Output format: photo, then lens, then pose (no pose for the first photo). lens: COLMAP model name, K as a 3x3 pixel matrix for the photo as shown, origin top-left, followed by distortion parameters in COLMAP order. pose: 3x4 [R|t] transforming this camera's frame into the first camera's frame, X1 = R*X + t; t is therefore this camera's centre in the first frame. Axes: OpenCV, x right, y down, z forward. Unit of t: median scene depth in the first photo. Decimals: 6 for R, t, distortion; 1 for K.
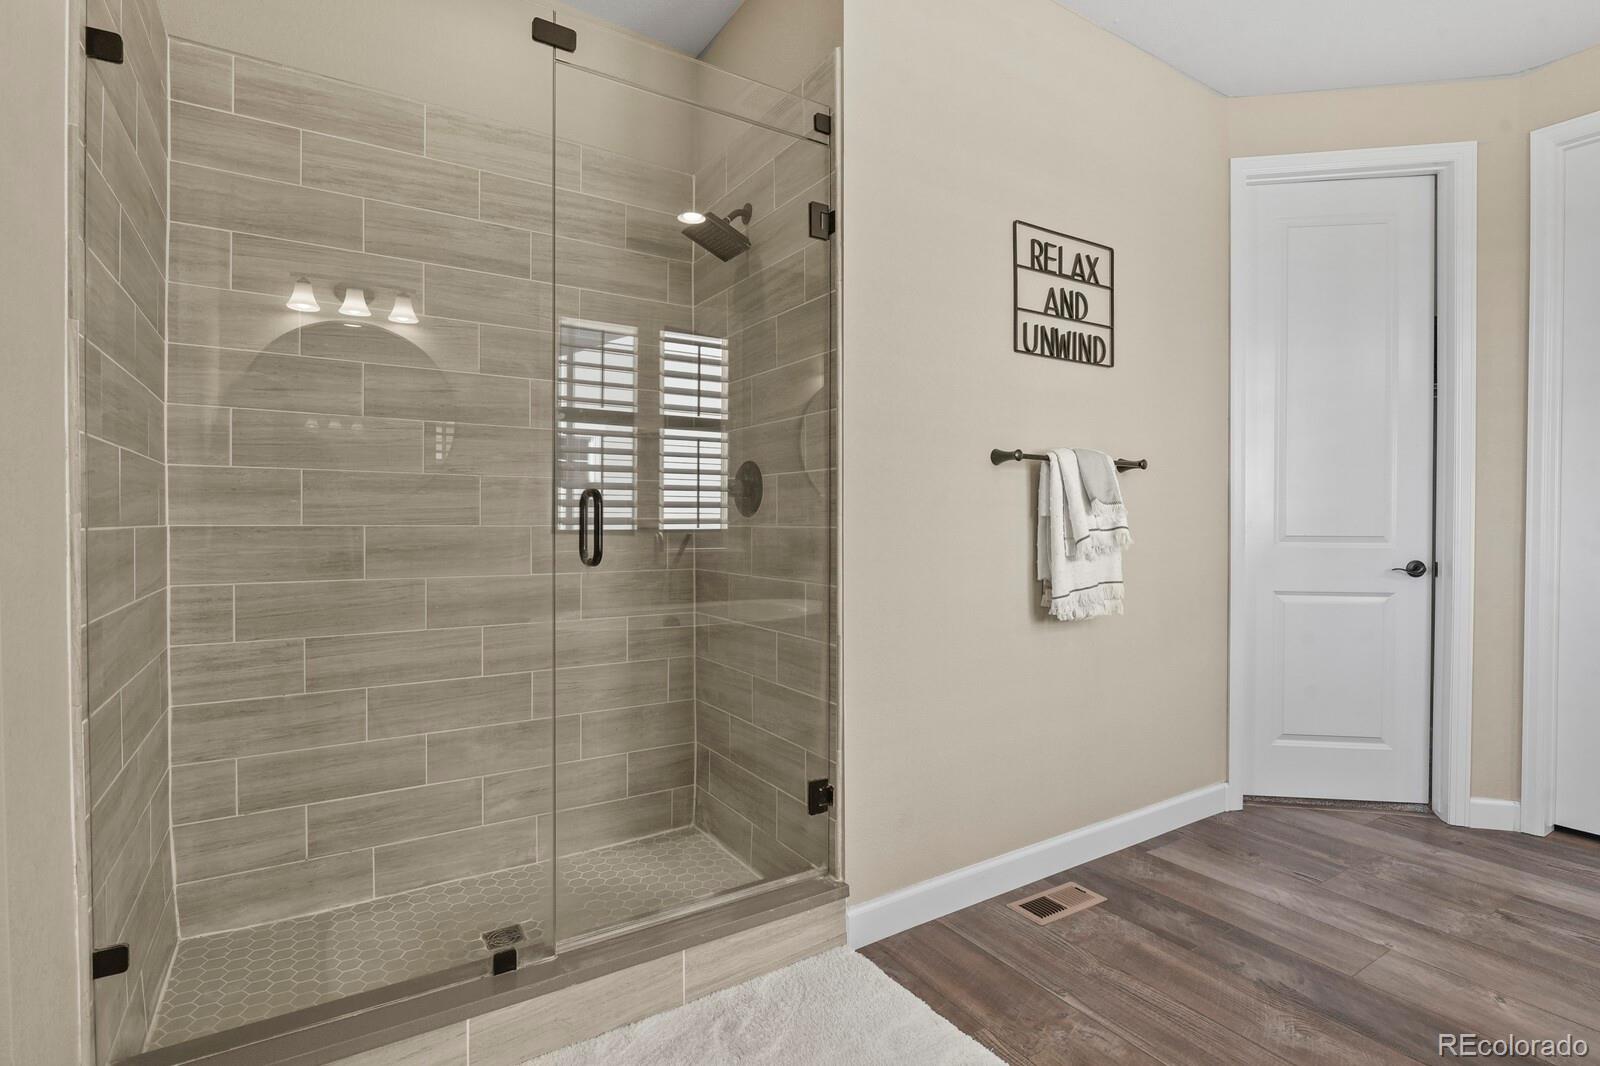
lens RADIAL K [[774.7, 0, 811.8], [0, 774.7, 530.5], [0, 0, 1]] dist [-0.005186, -0.004497]
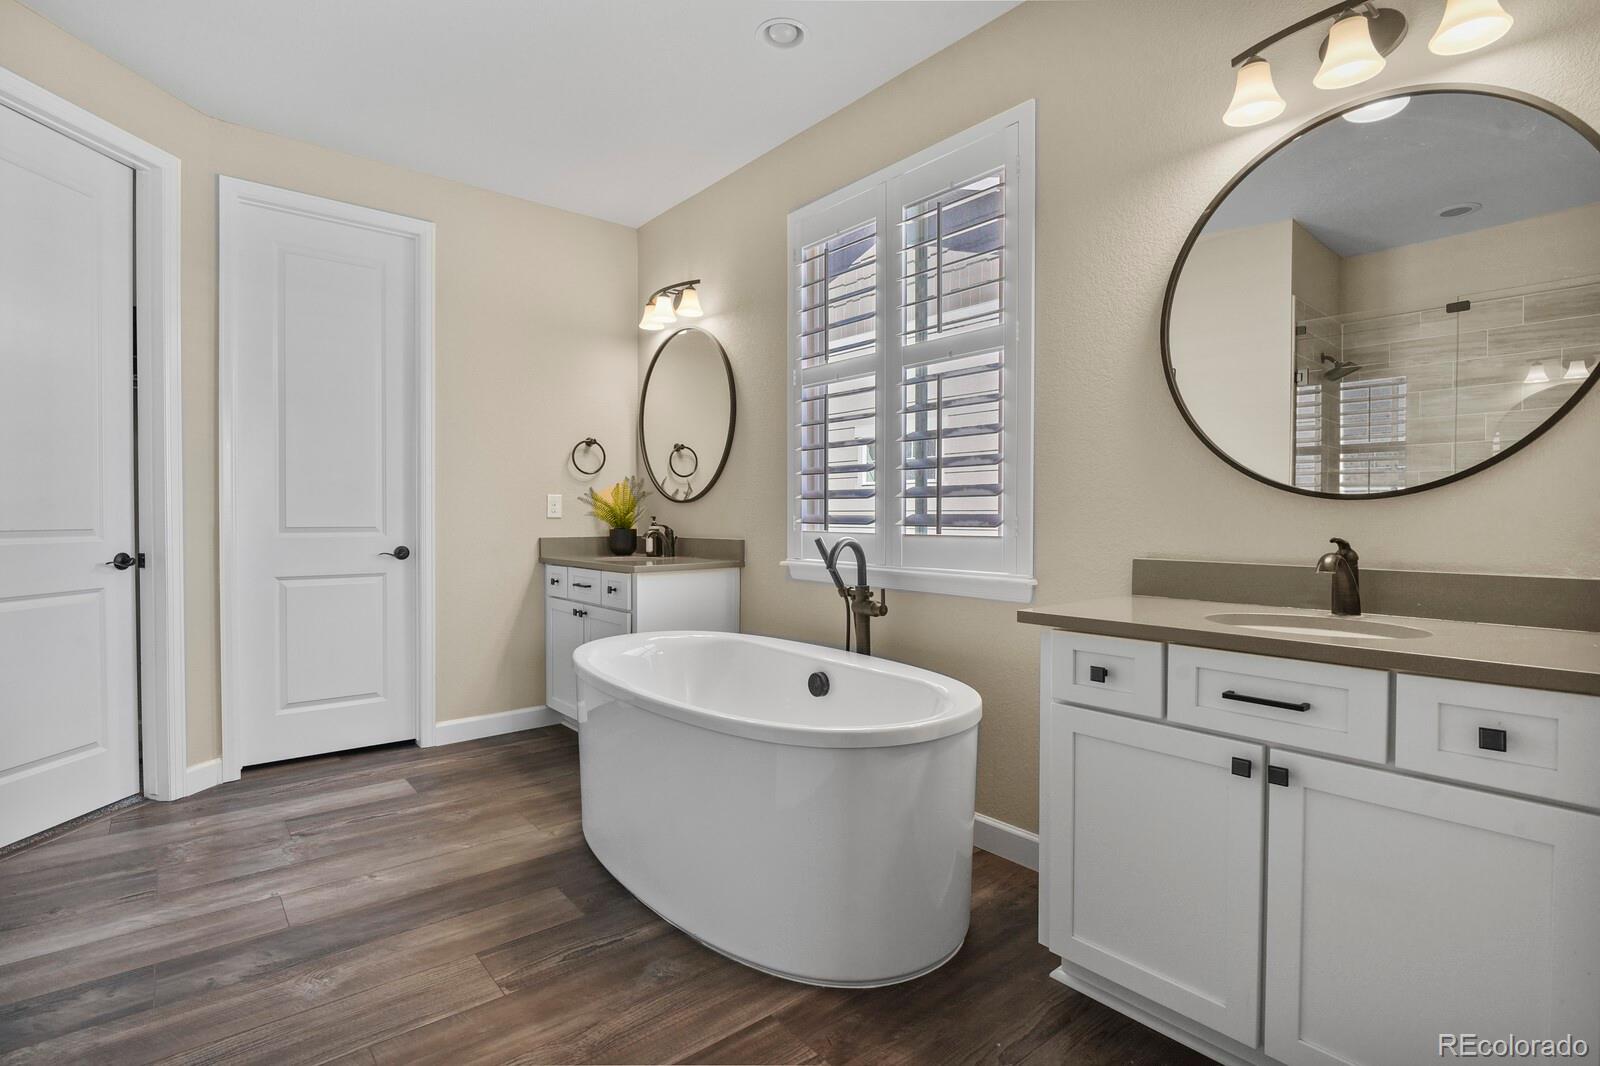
lens RADIAL K [[774.7, 0, 808.0], [0, 774.7, 533.1], [0, 0, 1]] dist [-0.005186, -0.004497]
pose [[-0.132878, -0.022817, 0.990870, -0.394014], [0.005505, 0.999703, 0.023759, -0.006171], [-0.991117, 0.008612, -0.132712, 0.330528]]
